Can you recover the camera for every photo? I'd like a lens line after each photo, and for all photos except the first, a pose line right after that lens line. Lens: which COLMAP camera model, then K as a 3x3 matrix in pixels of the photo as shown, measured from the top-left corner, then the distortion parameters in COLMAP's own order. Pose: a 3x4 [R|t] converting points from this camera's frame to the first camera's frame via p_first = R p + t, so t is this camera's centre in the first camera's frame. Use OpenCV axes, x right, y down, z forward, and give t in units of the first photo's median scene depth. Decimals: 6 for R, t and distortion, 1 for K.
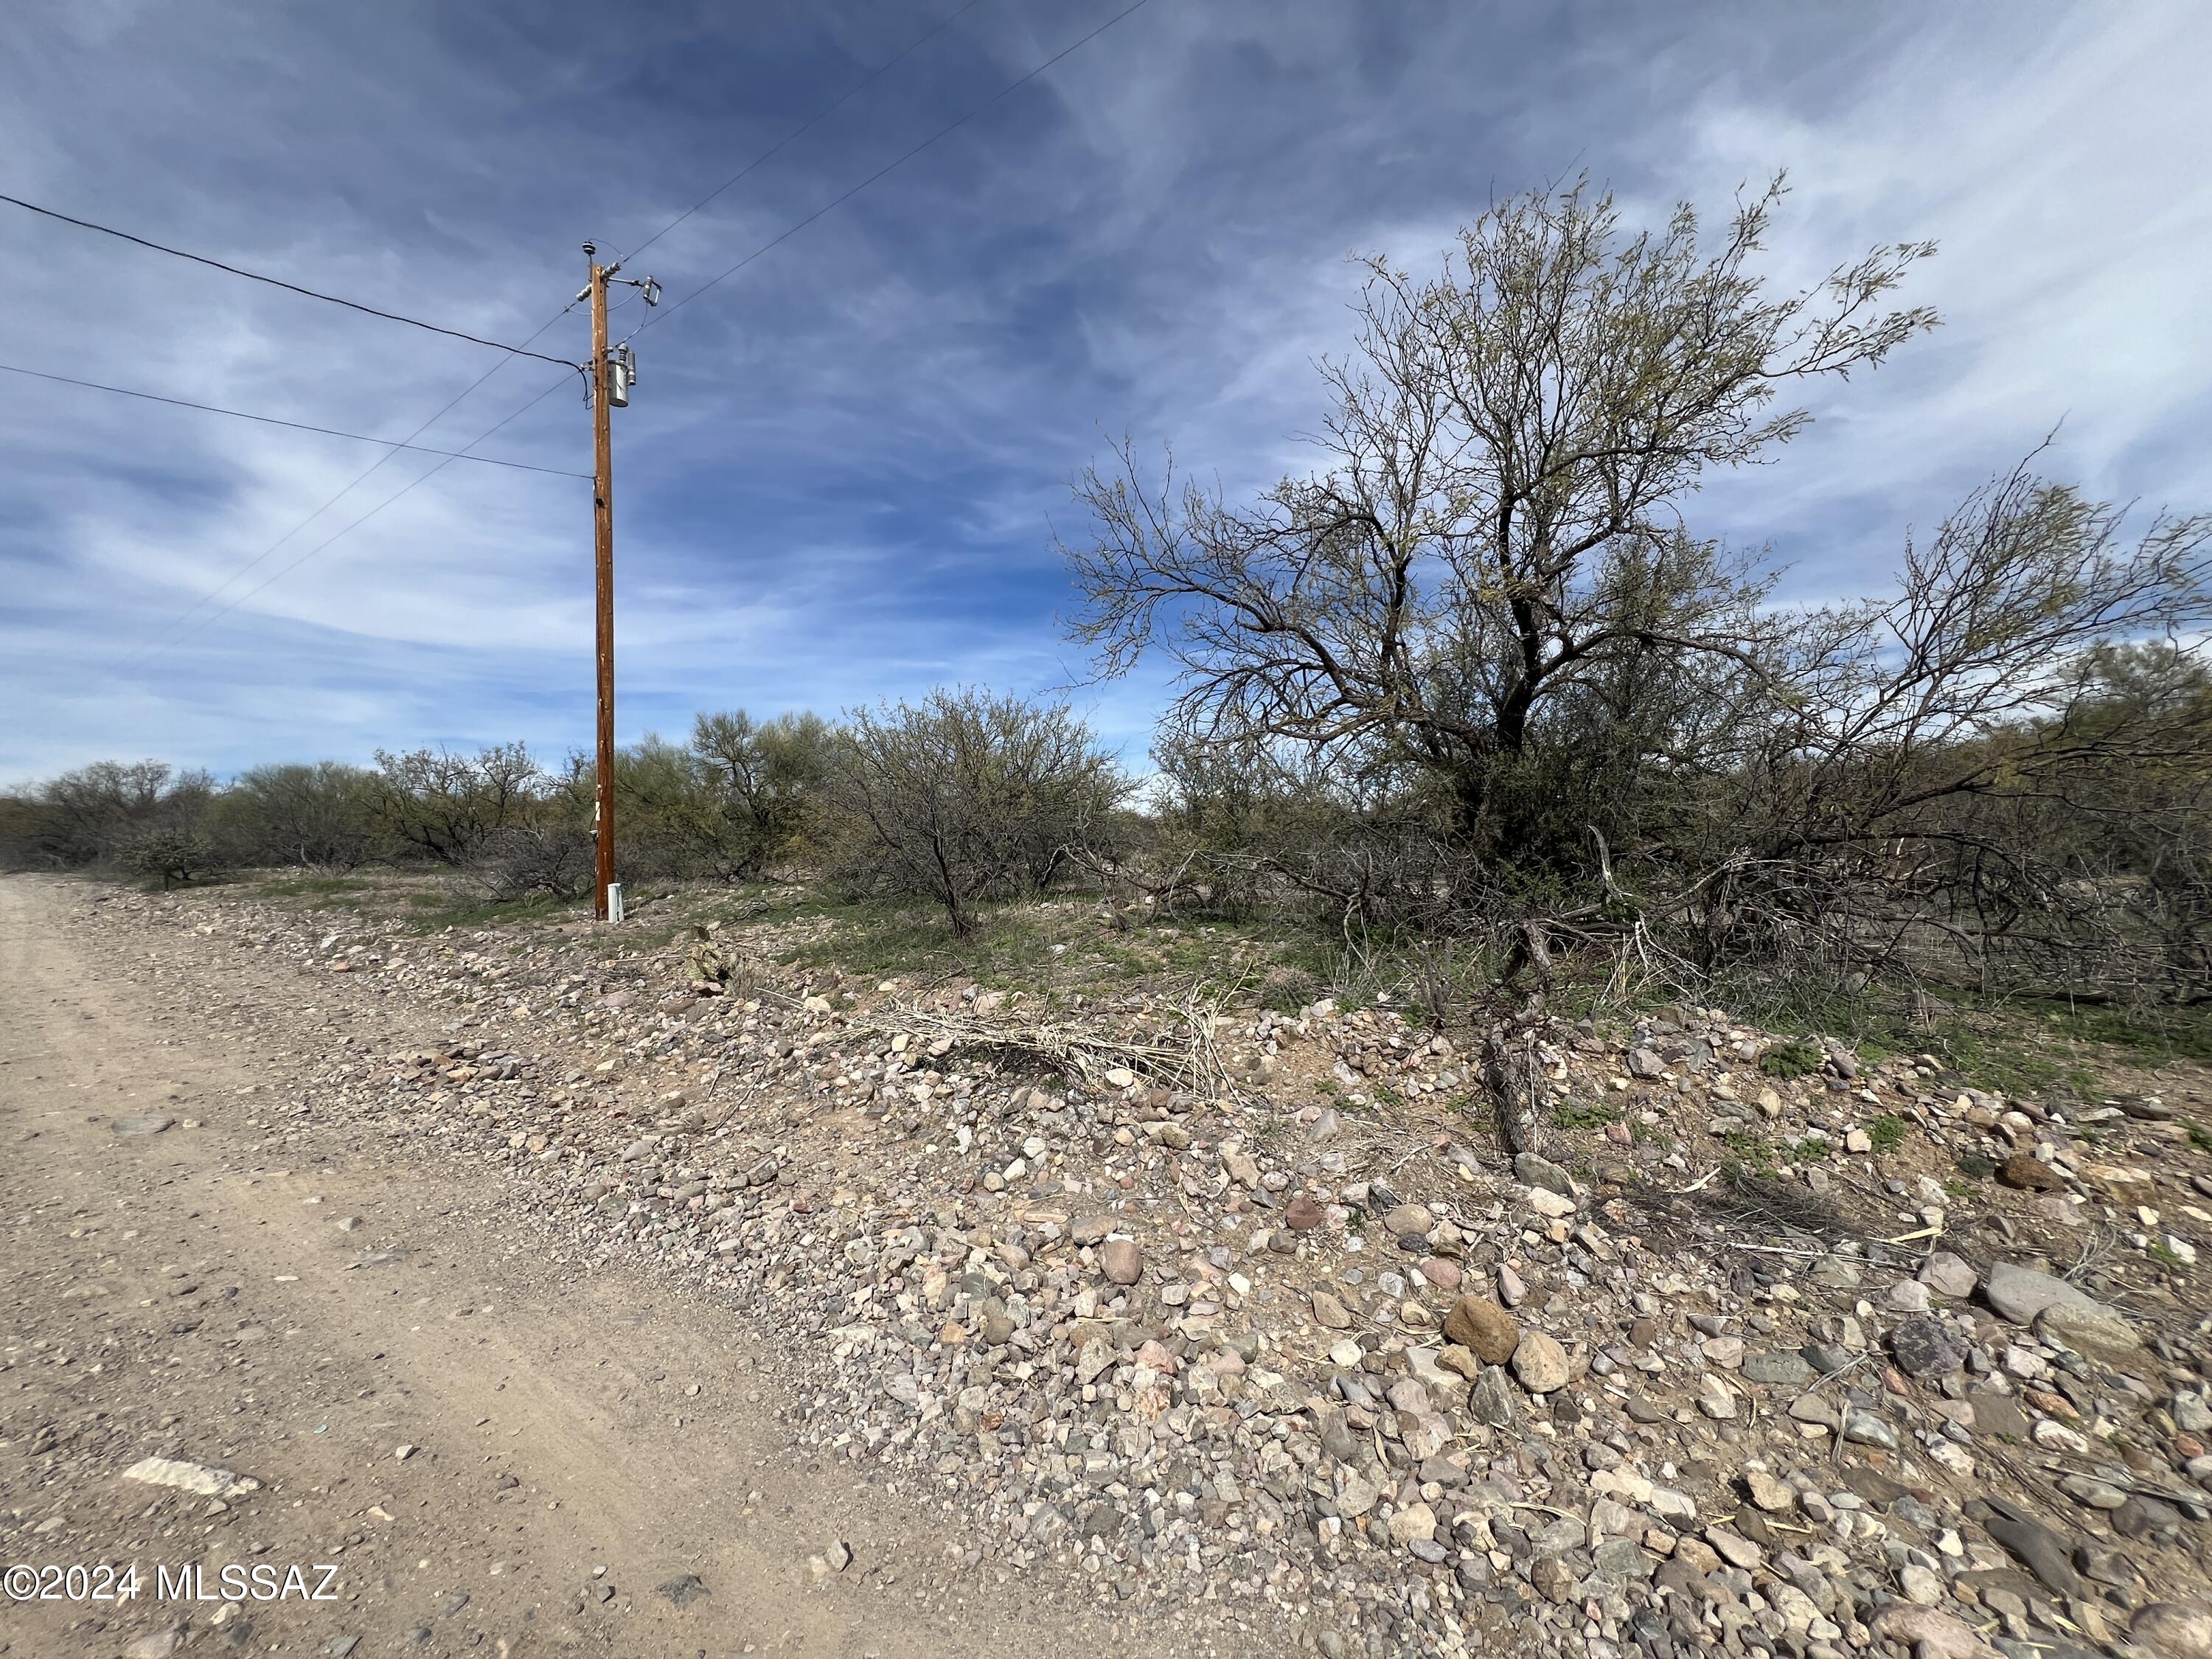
lens RADIAL K [[884.6, 0, 1111.5], [0, 884.6, 821.1], [0, 0, 1]] dist [-0.003769, 0.000896]
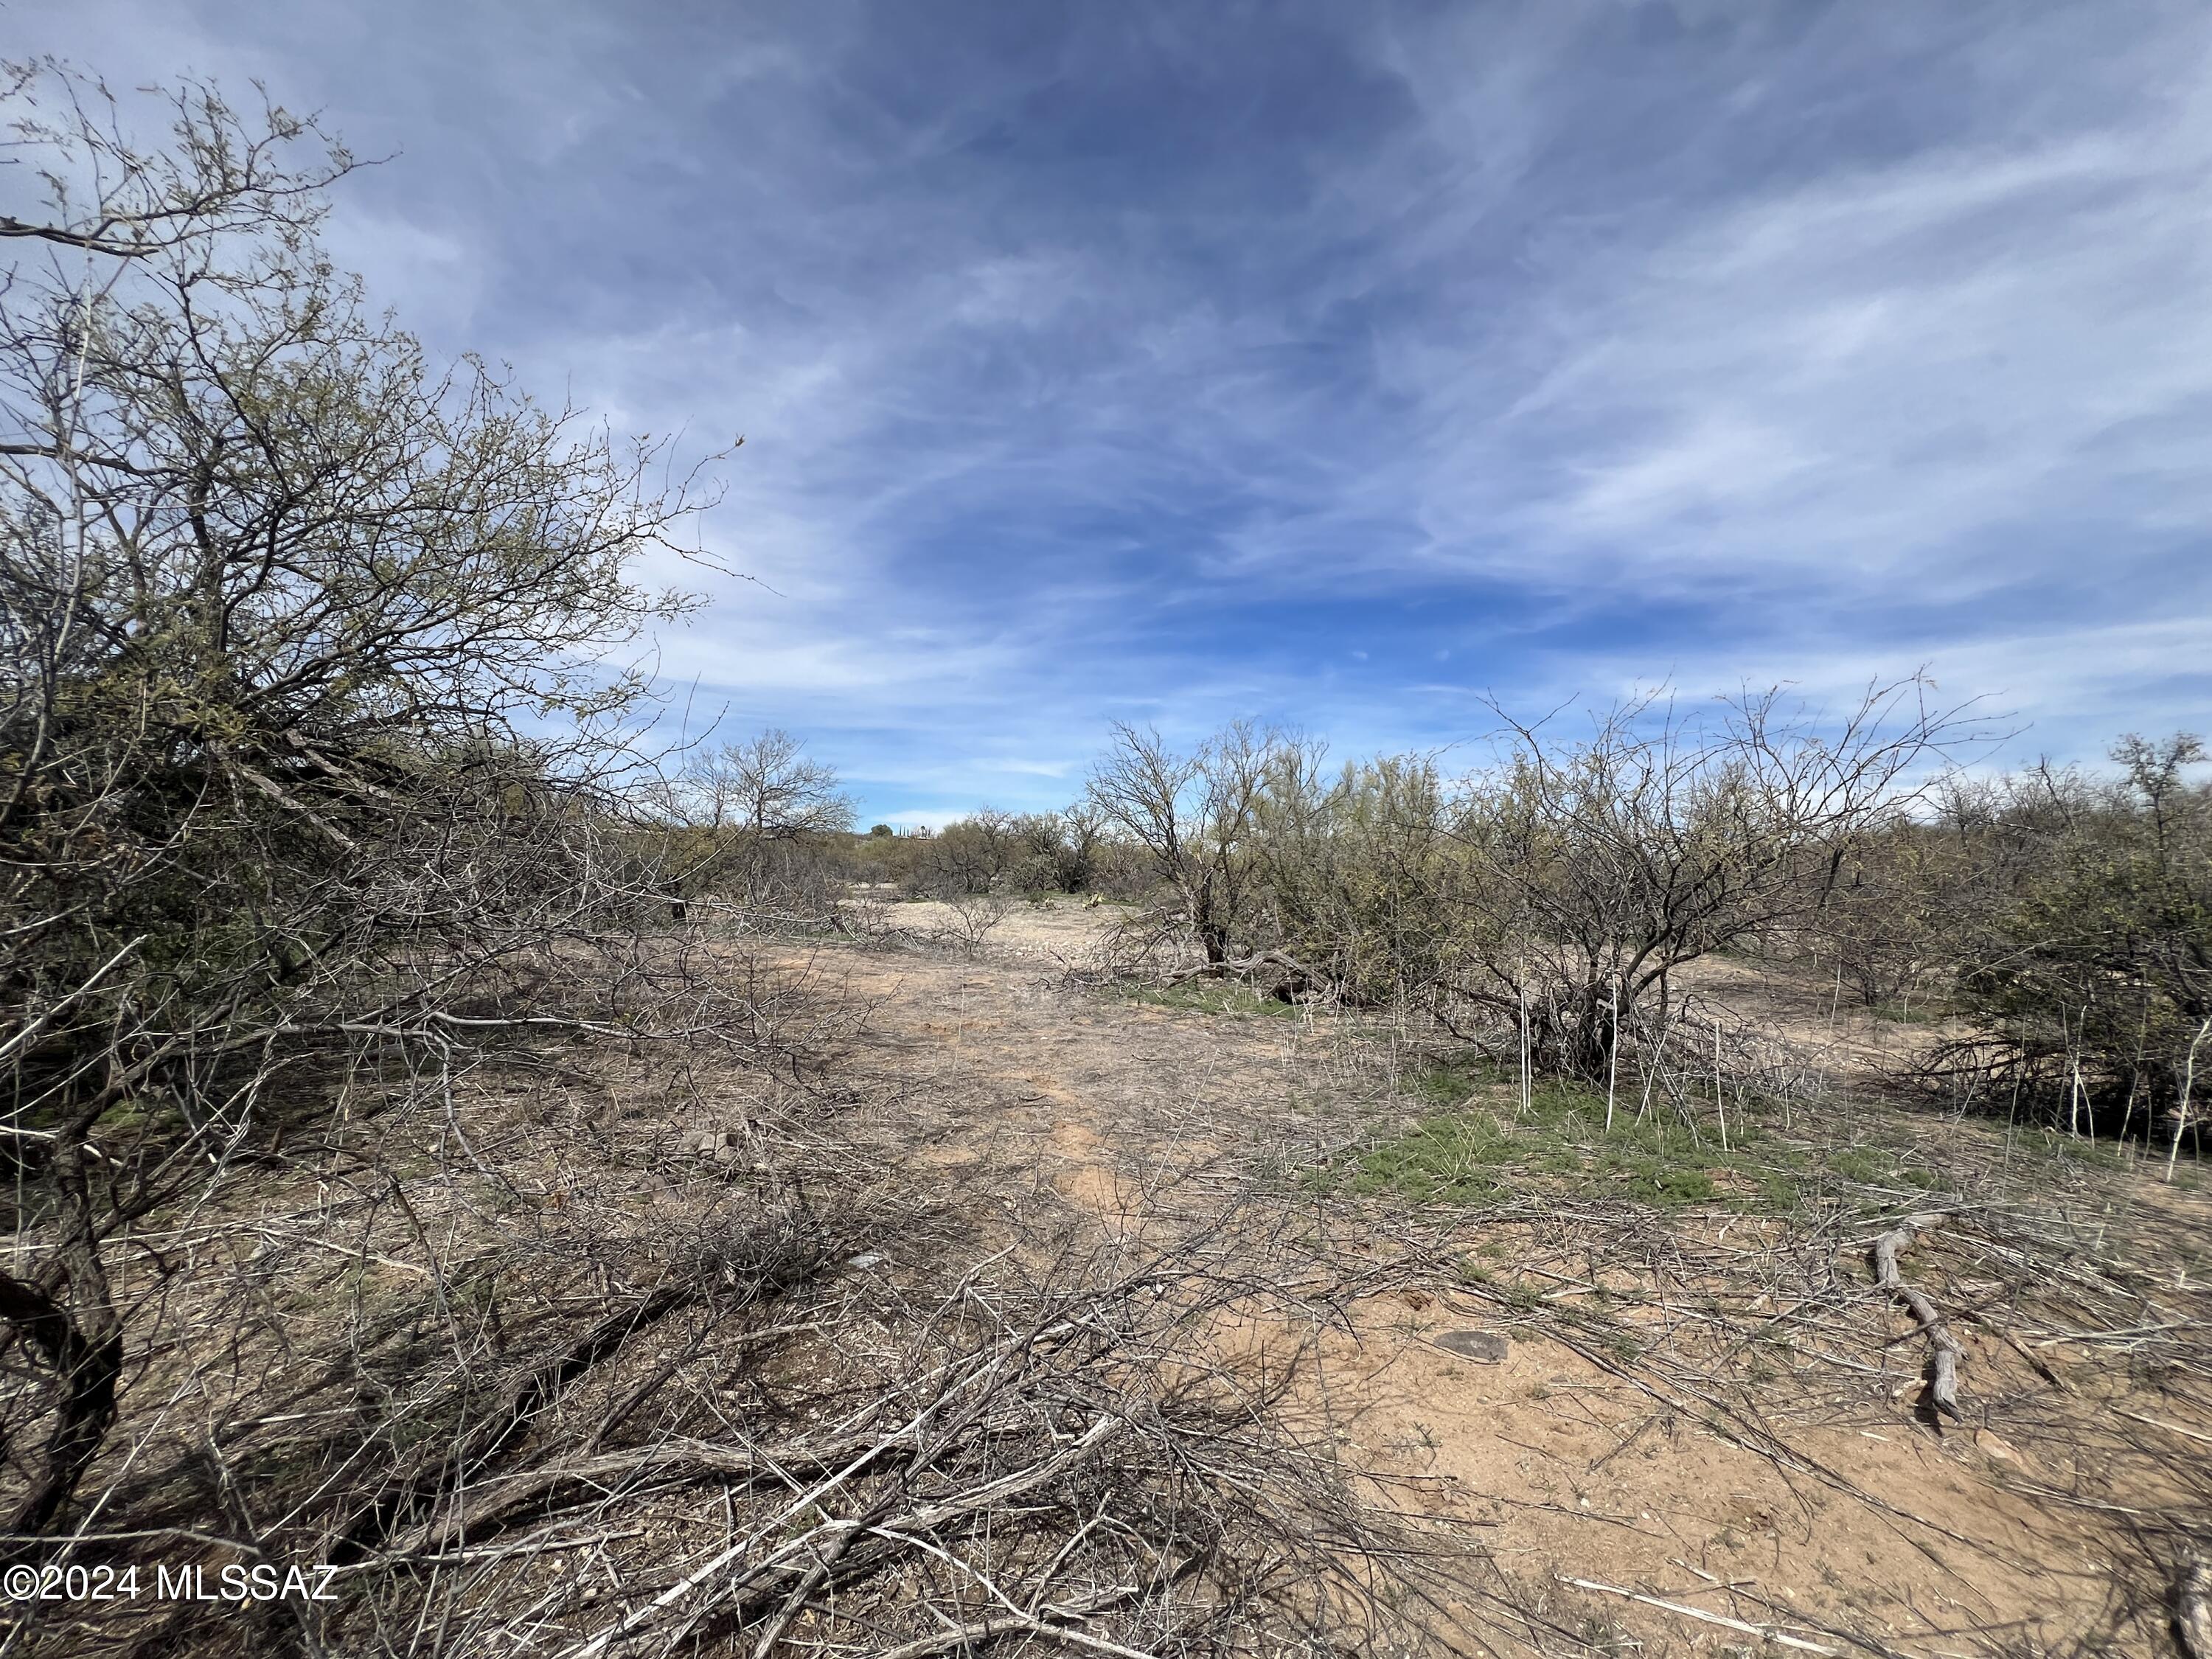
lens RADIAL K [[882.7, 0, 1101.9], [0, 882.7, 808.7], [0, 0, 1]] dist [-0.004349, 0.000296]
pose [[0.980963, 0.018166, -0.193342, -0.130782], [-0.029333, 0.998052, -0.055056, 0.003712], [0.191965, 0.059679, 0.979586, 0.039536]]
